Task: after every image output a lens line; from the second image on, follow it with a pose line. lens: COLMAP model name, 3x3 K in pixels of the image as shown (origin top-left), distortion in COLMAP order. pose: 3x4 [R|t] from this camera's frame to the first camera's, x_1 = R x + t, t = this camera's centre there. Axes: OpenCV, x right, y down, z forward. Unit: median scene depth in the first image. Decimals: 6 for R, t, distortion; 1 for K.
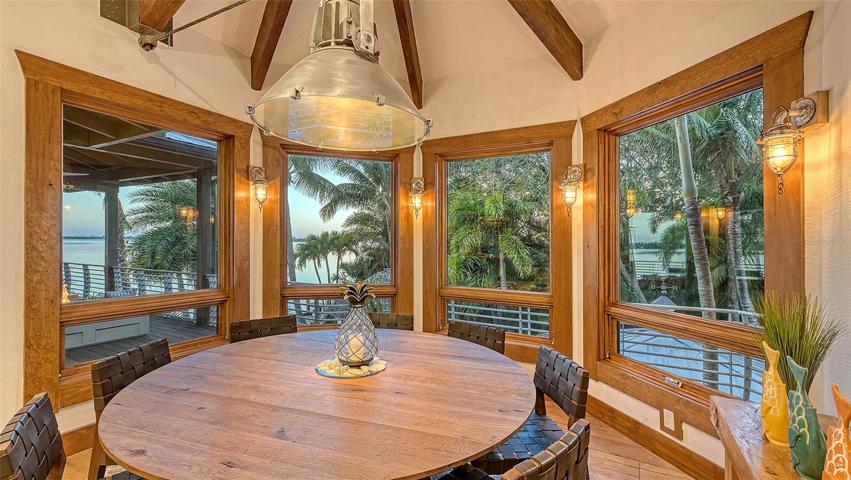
lens RADIAL K [[381.9, 0, 442.1], [0, 381.9, 243.8], [0, 0, 1]] dist [0.000766, -0.001326]
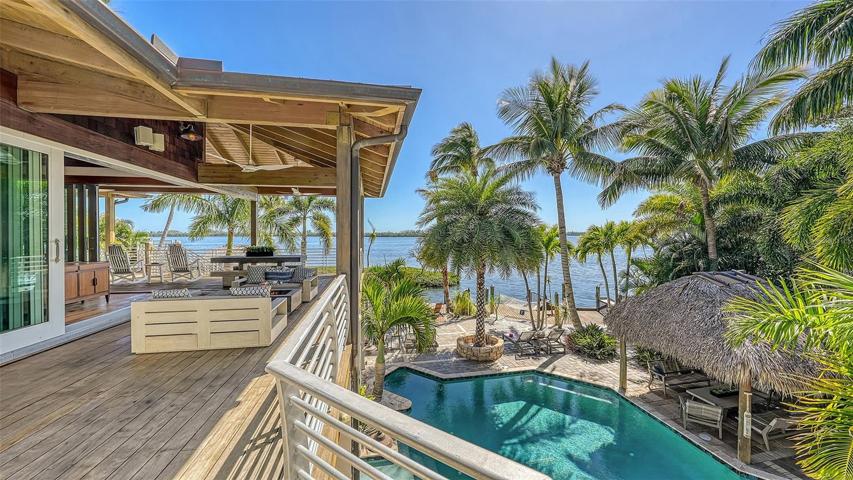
lens RADIAL K [[294.8, 0, 427.9], [0, 294.8, 237.1], [0, 0, 1]] dist [-0.013160, 0.001324]
pose [[0.621748, 0.000328, -0.783218, -0.038910], [-0.000354, 1.000000, 0.000138, 0.002982], [0.783218, 0.000192, 0.621748, 0.254308]]
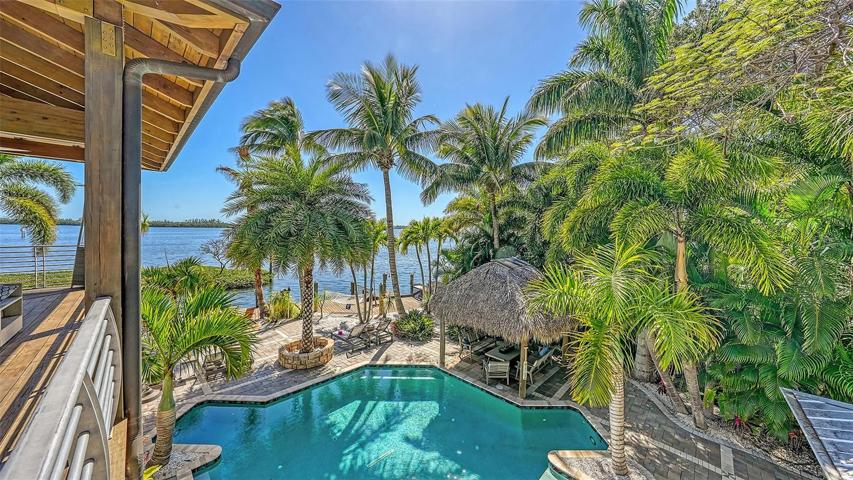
lens RADIAL K [[294.8, 0, 425.7], [0, 294.8, 235.7], [0, 0, 1]] dist [-0.013160, 0.001324]
pose [[0.954224, 0.017871, -0.298558, -0.077803], [-0.013478, 0.999769, 0.016767, 0.002228], [0.298789, -0.011976, 0.954244, 0.264839]]
